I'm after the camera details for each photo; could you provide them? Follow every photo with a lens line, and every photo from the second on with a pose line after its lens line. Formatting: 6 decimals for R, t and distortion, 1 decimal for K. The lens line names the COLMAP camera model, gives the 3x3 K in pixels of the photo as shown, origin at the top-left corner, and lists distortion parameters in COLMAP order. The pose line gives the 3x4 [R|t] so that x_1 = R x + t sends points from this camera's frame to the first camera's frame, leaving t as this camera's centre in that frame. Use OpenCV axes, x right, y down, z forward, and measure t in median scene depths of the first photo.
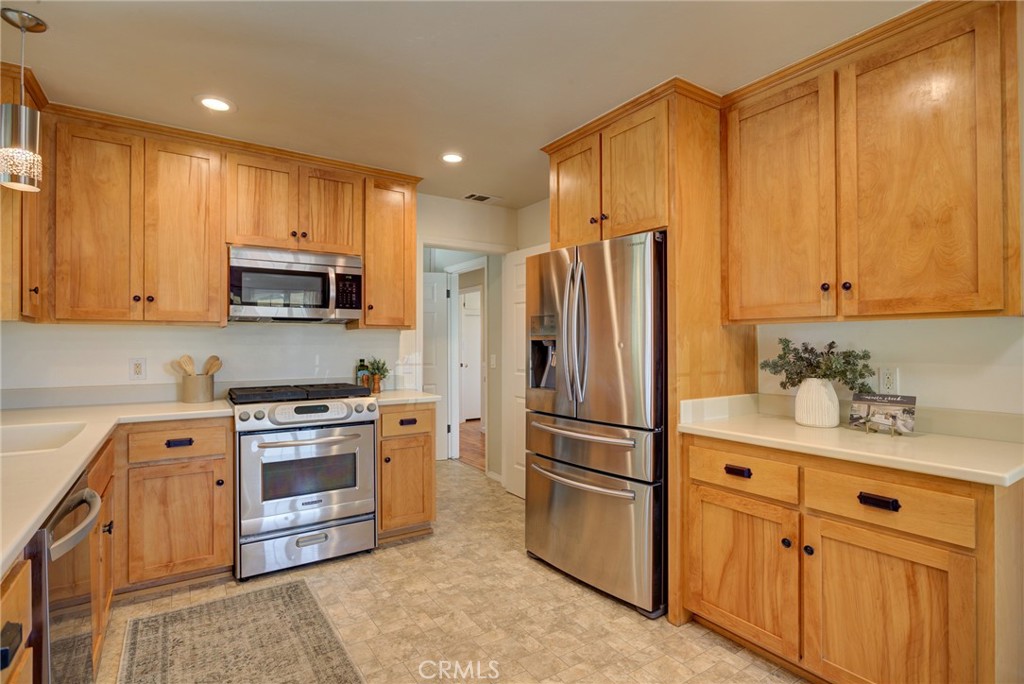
lens RADIAL K [[502.1, 0, 511.8], [0, 502.1, 343.4], [0, 0, 1]] dist [-0.015441, 0.002049]
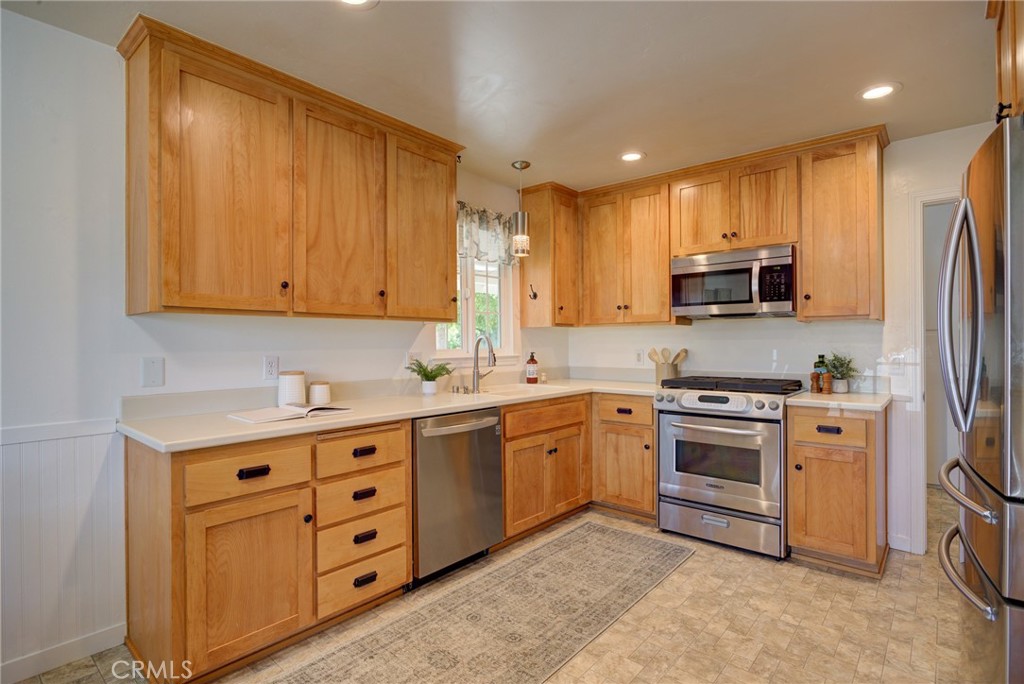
lens RADIAL K [[502.1, 0, 510.0], [0, 502.1, 342.4], [0, 0, 1]] dist [-0.015441, 0.002049]
pose [[0.262202, 0.000676, -0.965013, 0.516990], [0.007472, 0.999968, 0.002731, 0.003374], [0.964984, -0.007926, 0.262189, 0.293441]]
